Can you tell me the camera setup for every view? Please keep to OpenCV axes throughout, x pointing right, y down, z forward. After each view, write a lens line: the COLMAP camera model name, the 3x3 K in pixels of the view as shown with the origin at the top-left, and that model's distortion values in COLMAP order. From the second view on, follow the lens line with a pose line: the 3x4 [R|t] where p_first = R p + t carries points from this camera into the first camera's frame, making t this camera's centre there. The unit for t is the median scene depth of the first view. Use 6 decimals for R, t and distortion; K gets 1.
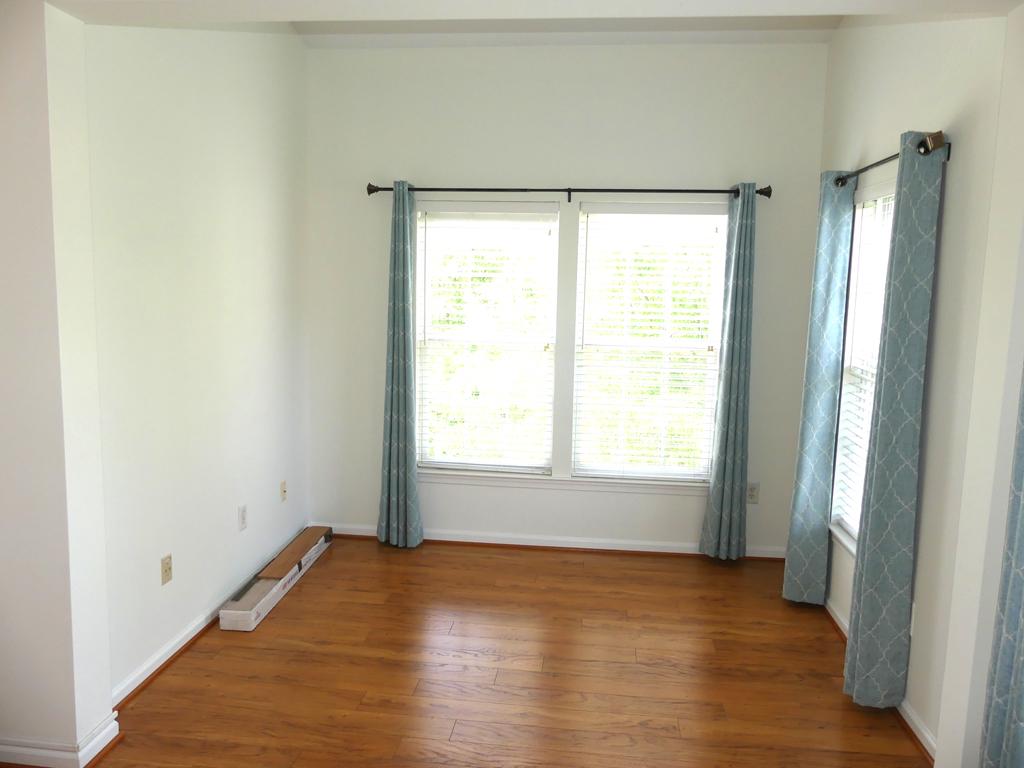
lens RADIAL K [[765.5, 0, 512.0], [0, 765.5, 384.0], [0, 0, 1]] dist [-0.007283, -0.005761]
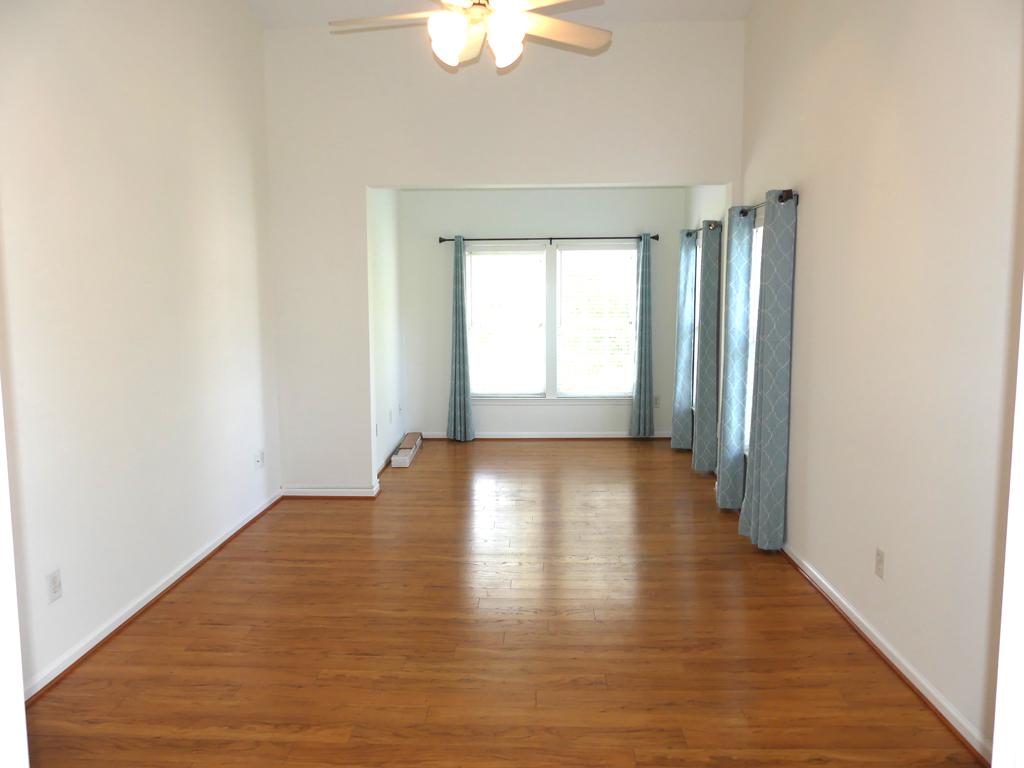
lens RADIAL K [[765.5, 0, 512.0], [0, 765.5, 384.0], [0, 0, 1]] dist [-0.007283, -0.005761]
pose [[0.996351, -0.037393, 0.076722, -0.168965], [0.038325, 0.999208, -0.010715, 0.109119], [-0.076260, 0.013616, 0.996995, -0.801236]]
